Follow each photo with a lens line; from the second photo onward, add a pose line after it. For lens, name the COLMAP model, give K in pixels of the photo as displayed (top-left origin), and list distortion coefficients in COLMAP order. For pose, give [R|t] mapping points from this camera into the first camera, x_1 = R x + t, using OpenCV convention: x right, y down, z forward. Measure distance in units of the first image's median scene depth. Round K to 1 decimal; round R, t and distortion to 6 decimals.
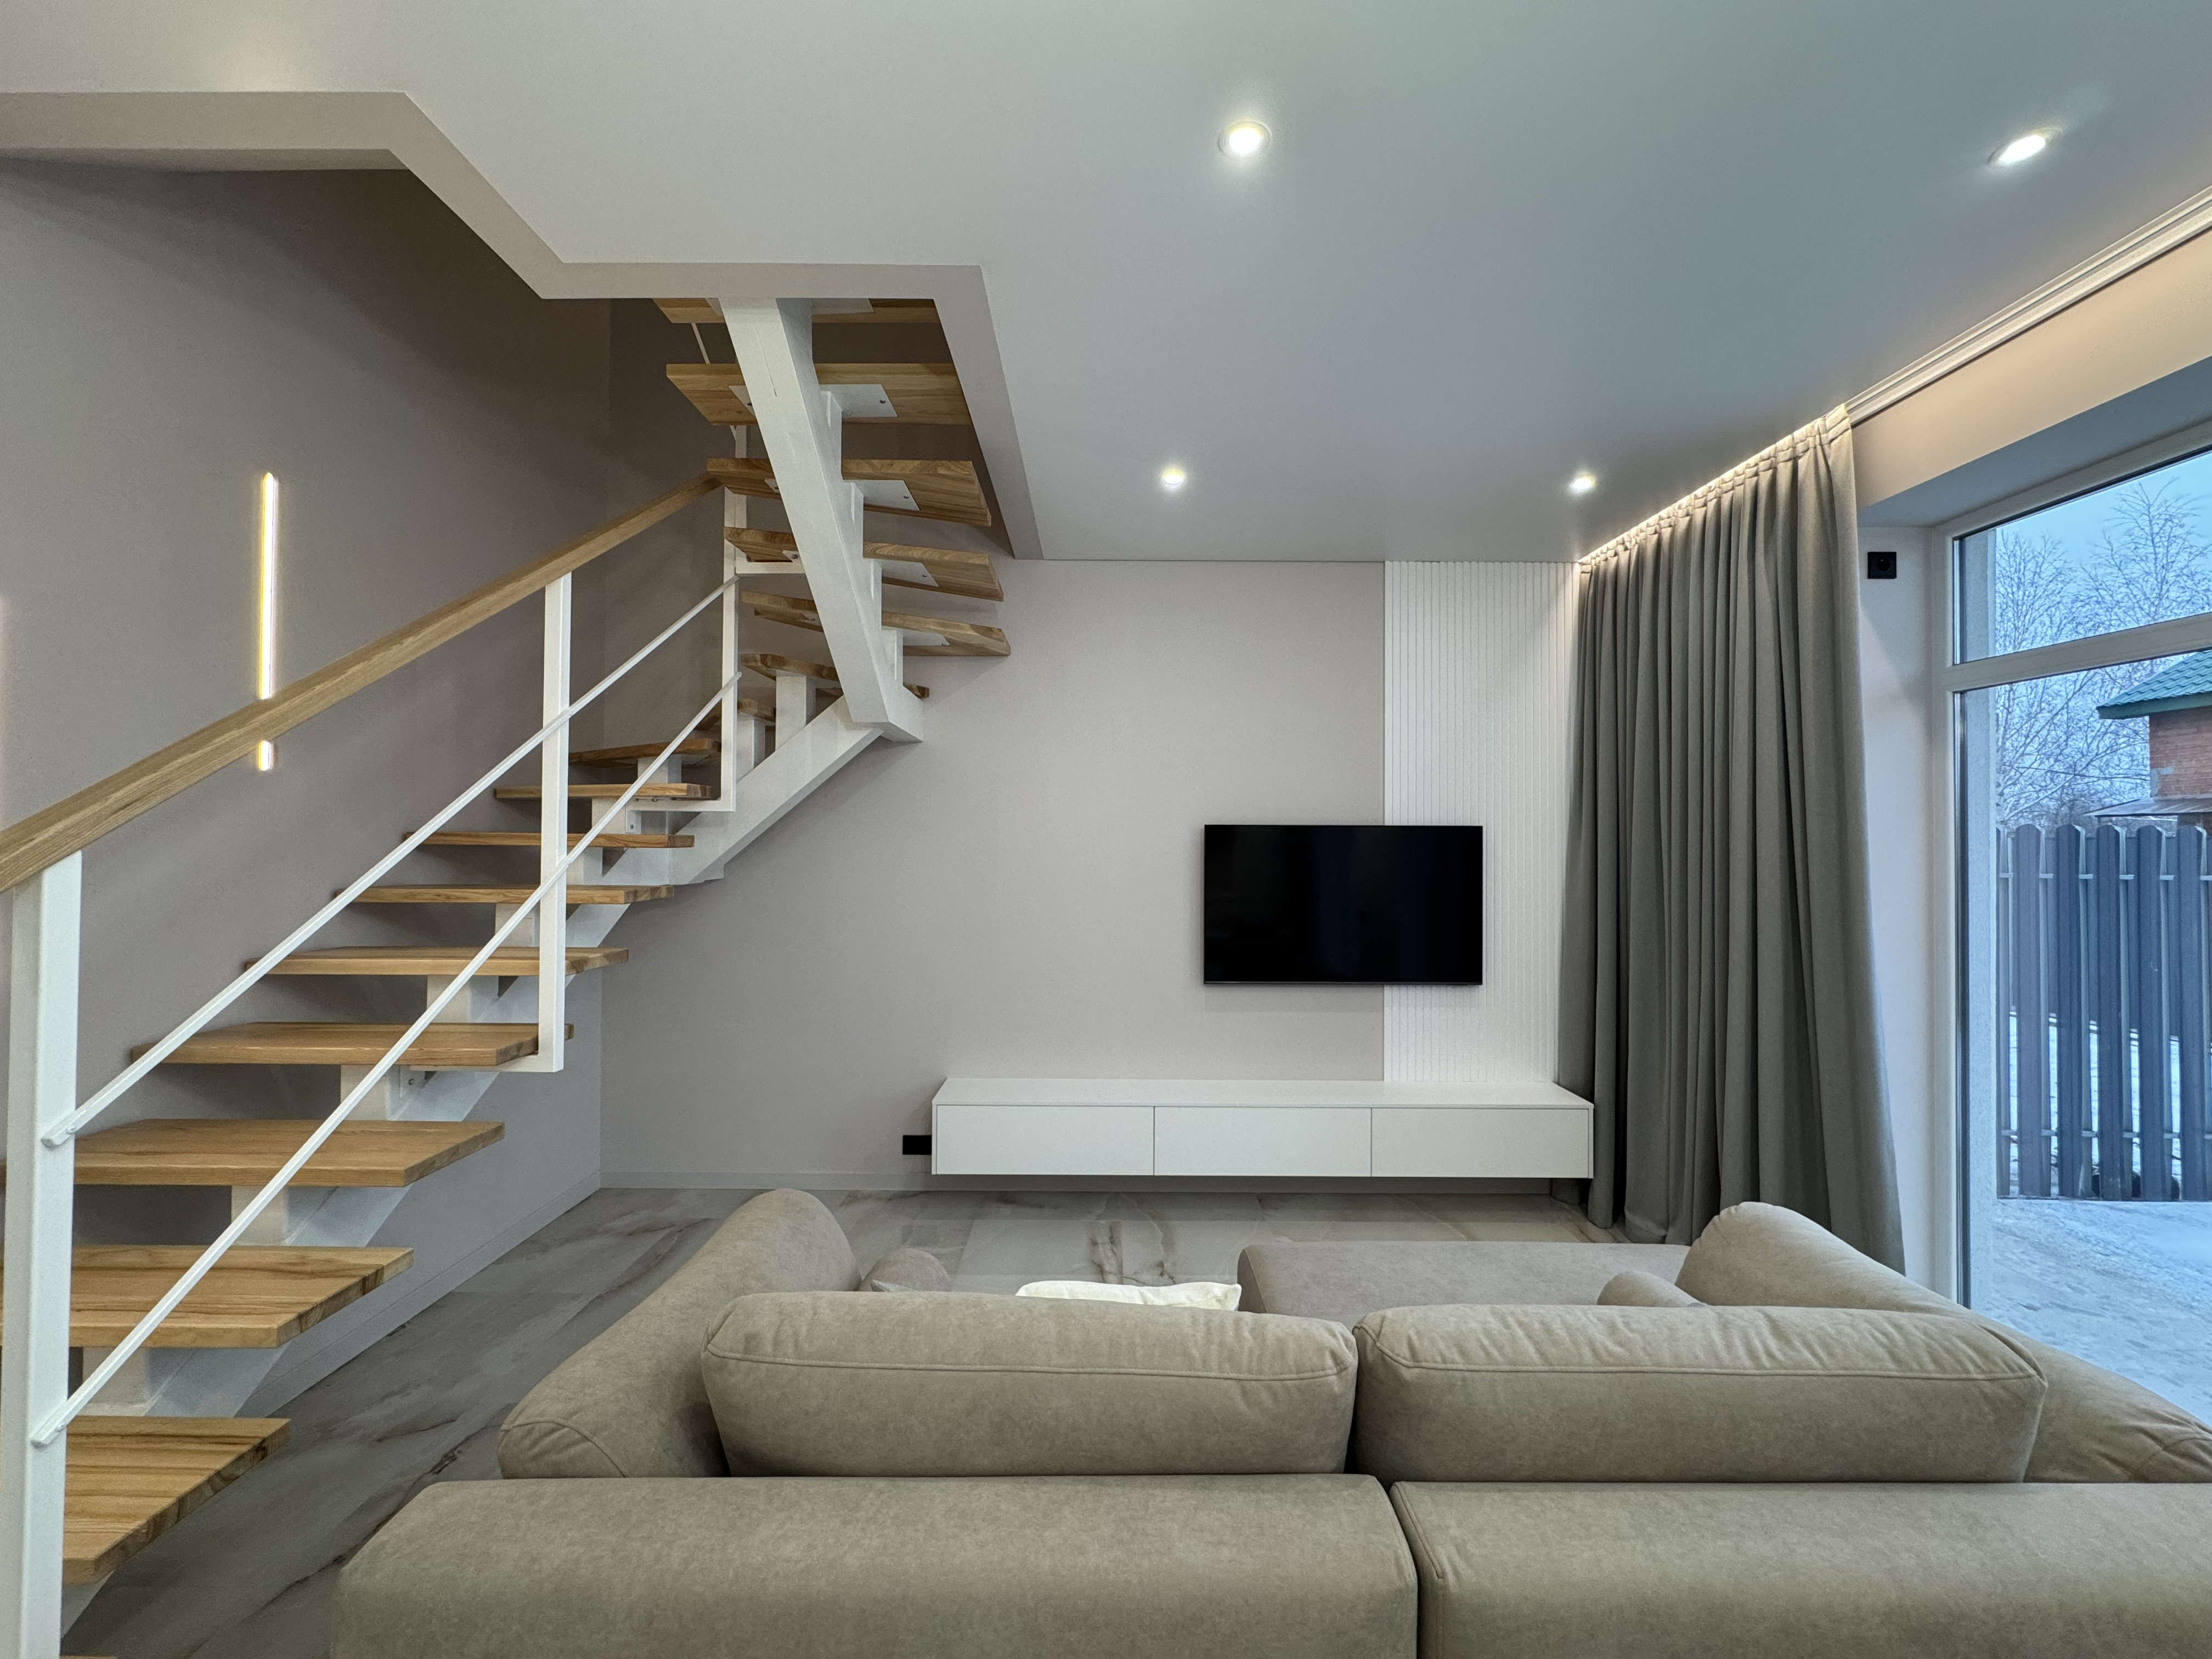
lens RADIAL K [[884.3, 0, 1106.0], [0, 884.3, 829.5], [0, 0, 1]] dist [-0.005568, 0.001164]
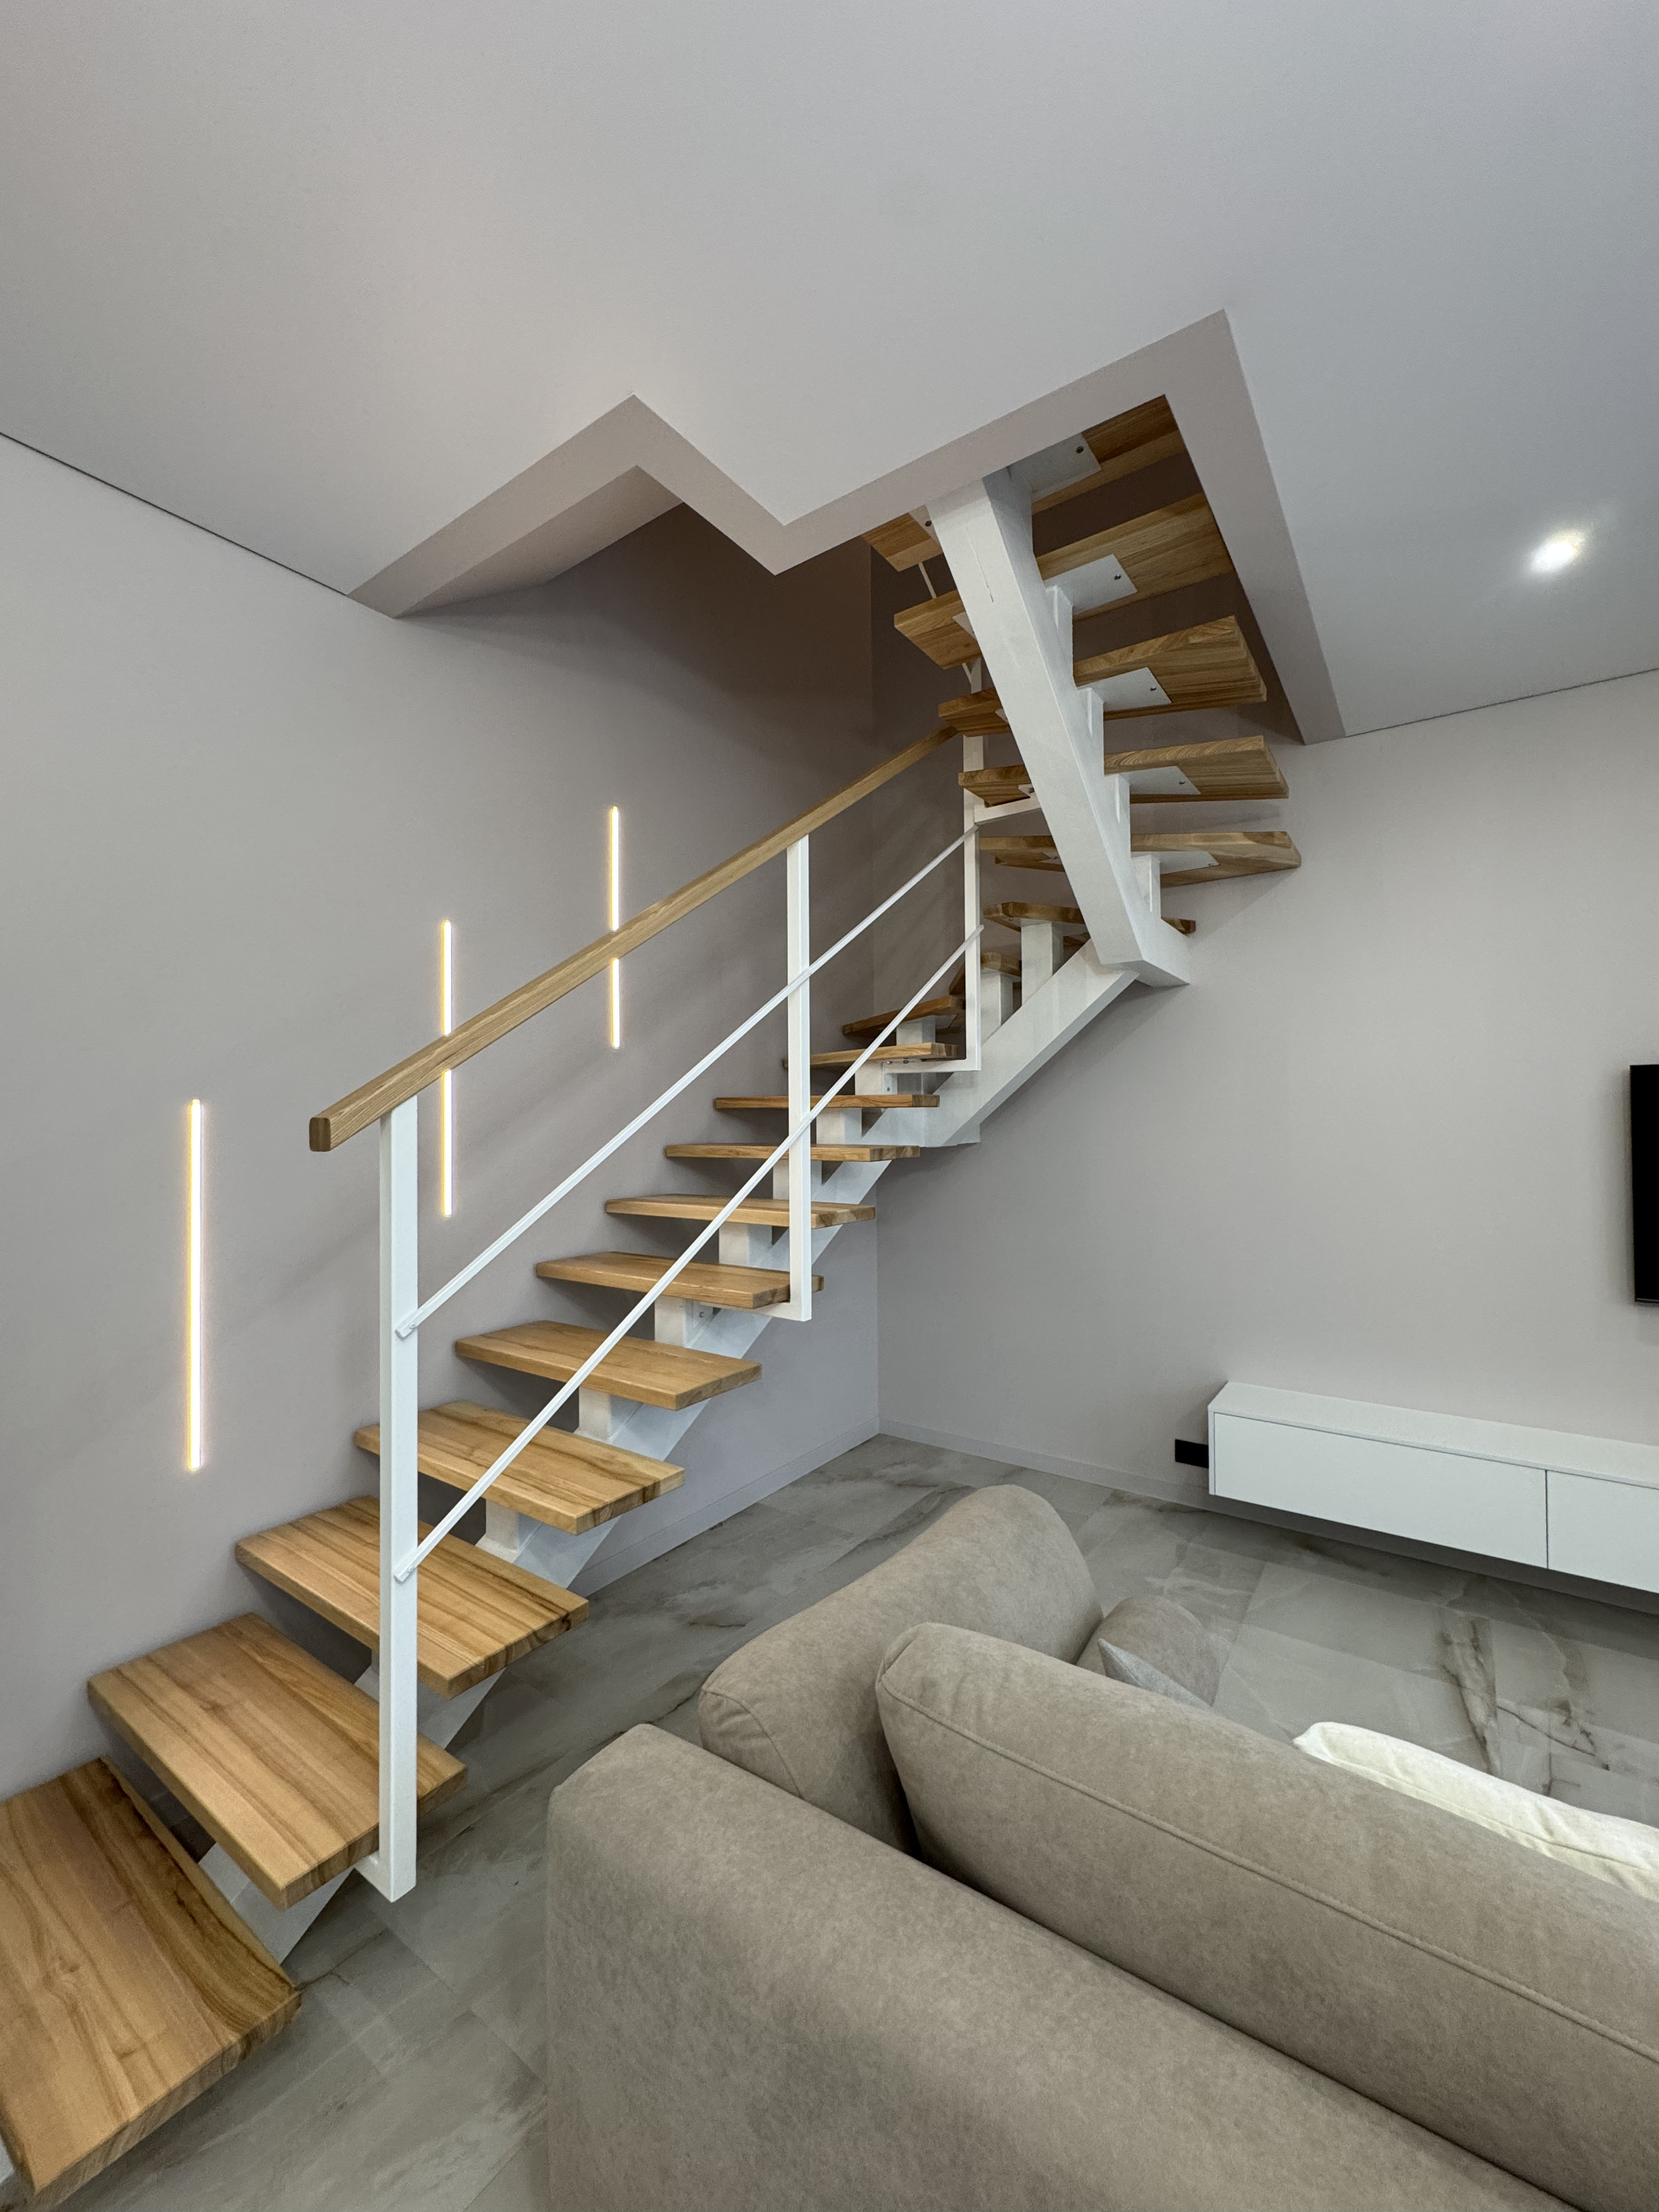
lens RADIAL K [[884.3, 0, 829.0], [0, 884.3, 1102.7], [0, 0, 1]] dist [-0.005568, 0.001164]
pose [[0.816158, -0.021388, -0.577433, 0.000649], [0.020137, 0.999761, -0.008568, 0.021550], [0.577478, -0.004636, 0.816393, 0.129278]]
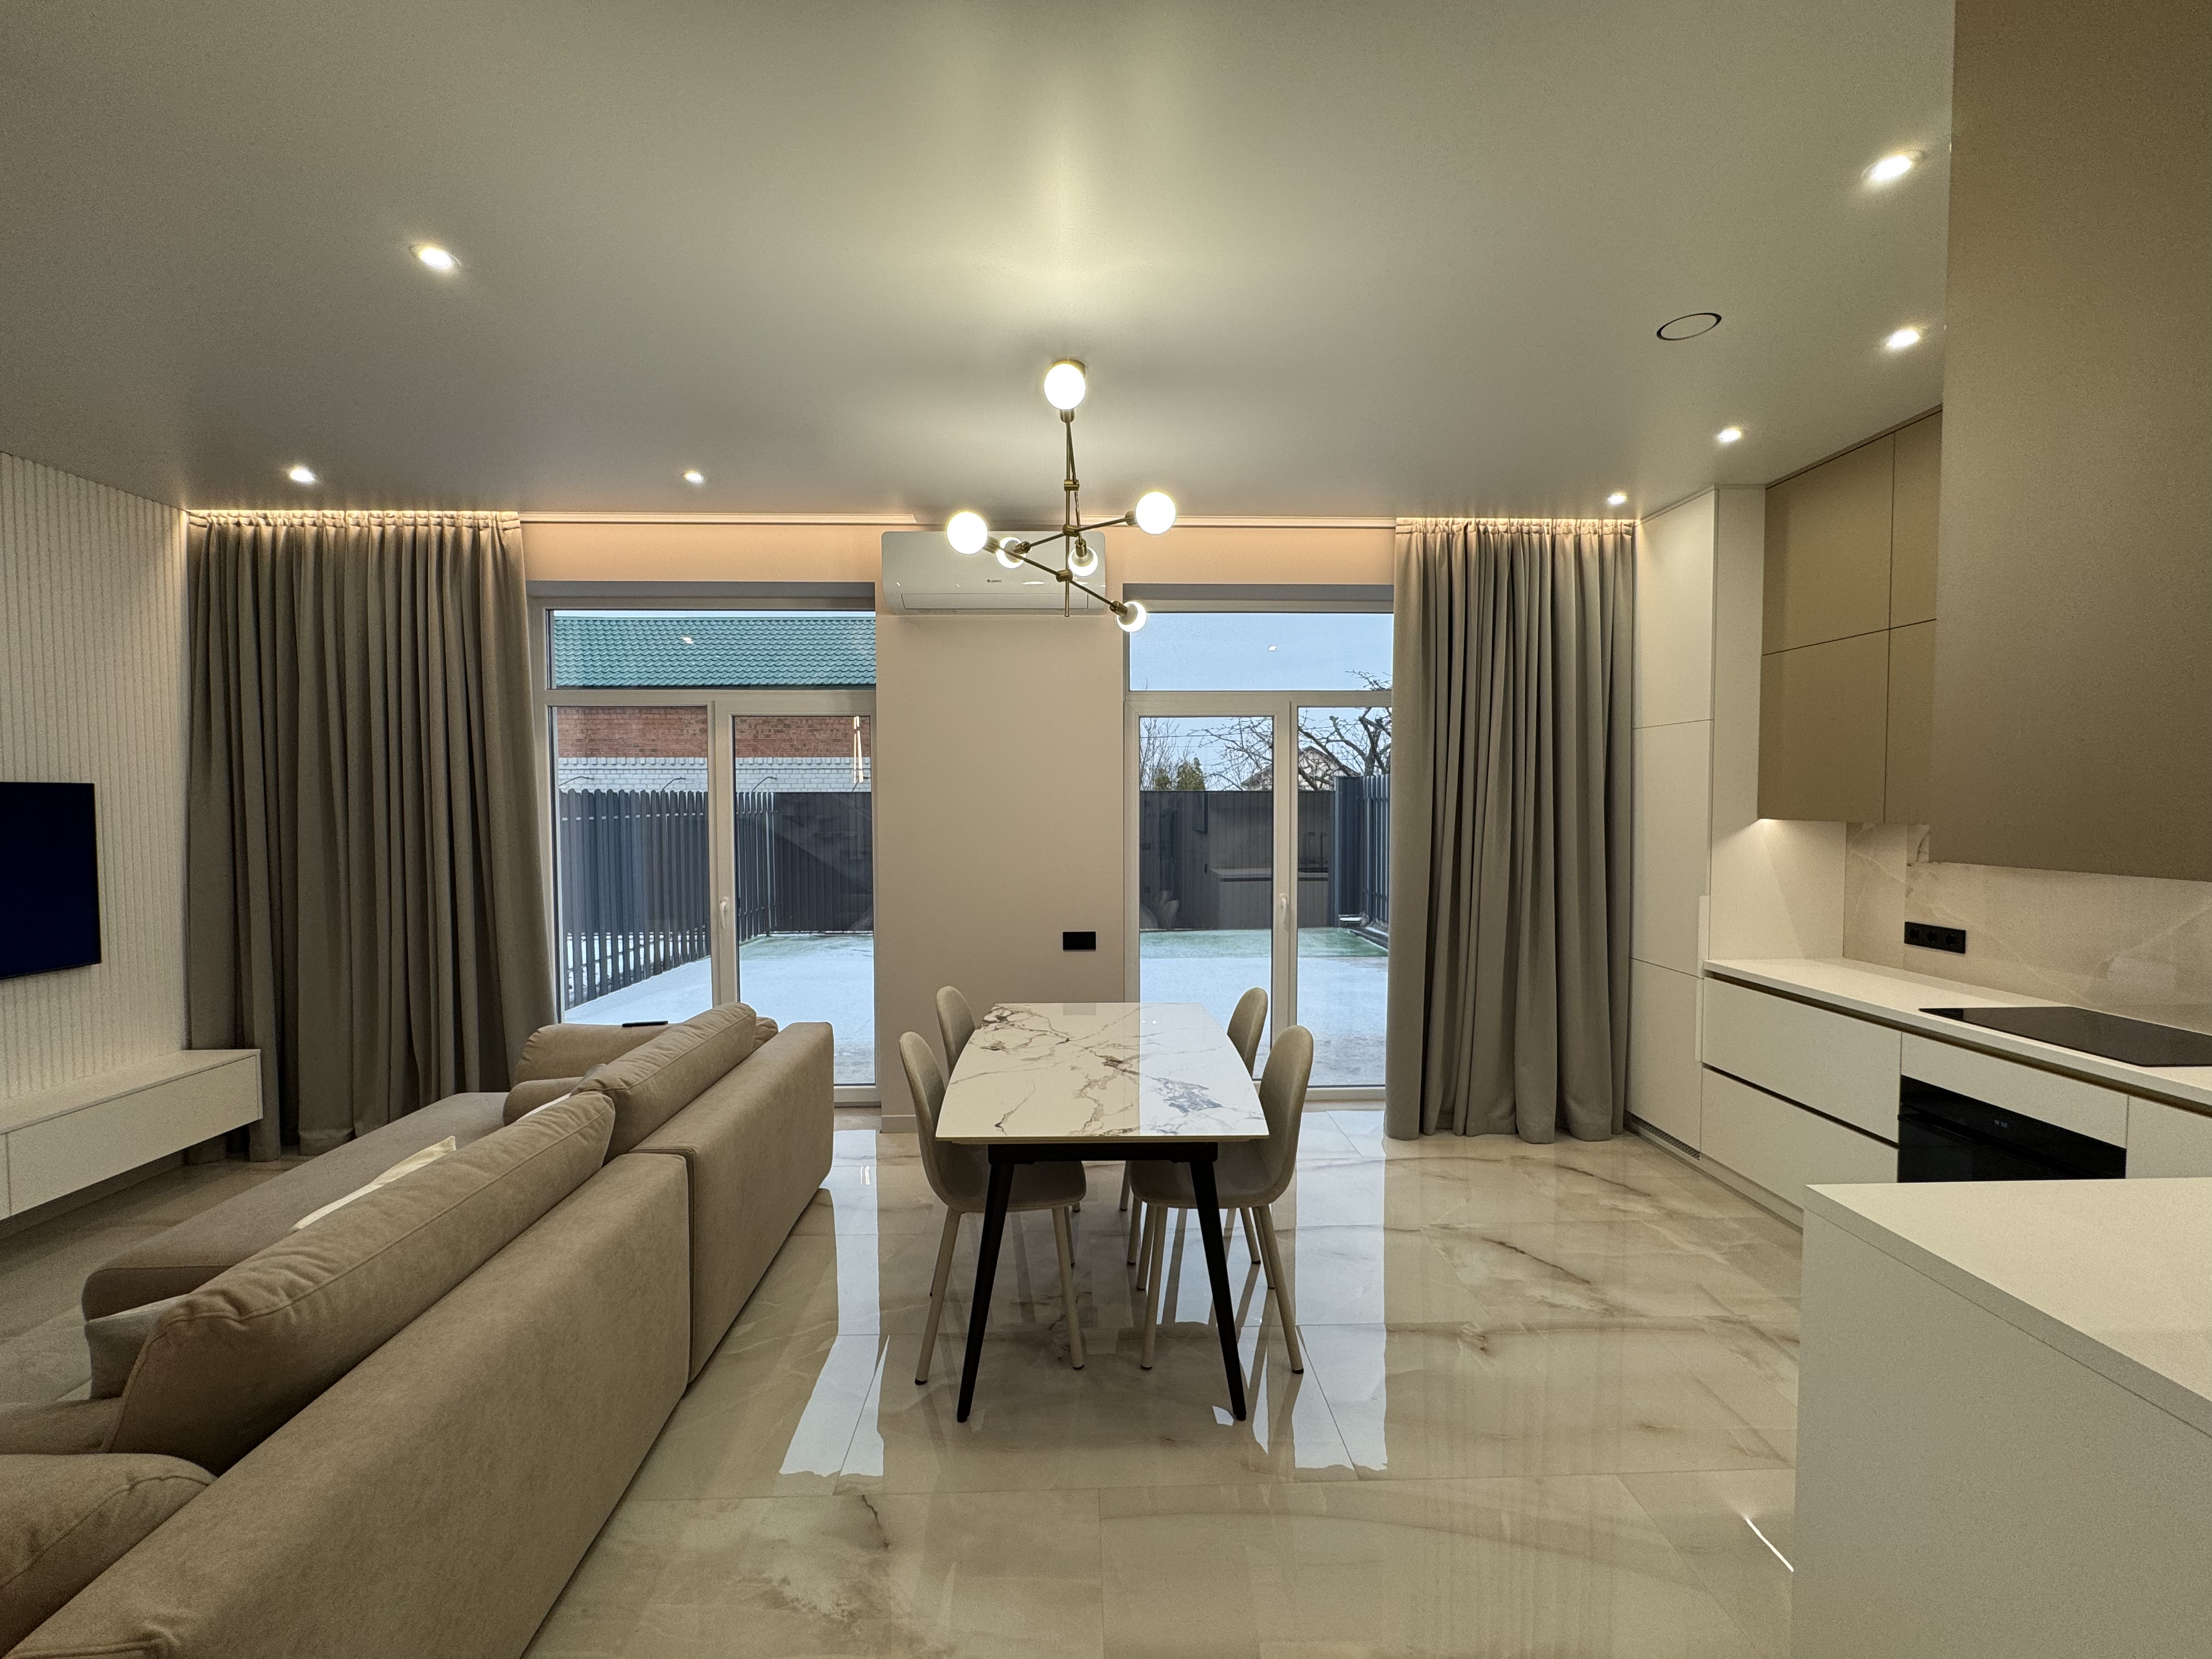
lens RADIAL K [[884.3, 0, 1106.0], [0, 884.3, 829.5], [0, 0, 1]] dist [-0.005568, 0.001164]
pose [[-0.034497, -0.041316, 0.998550, -0.645104], [-0.010988, 0.999100, 0.040959, -0.006971], [-0.999344, -0.009559, -0.034920, 0.032894]]
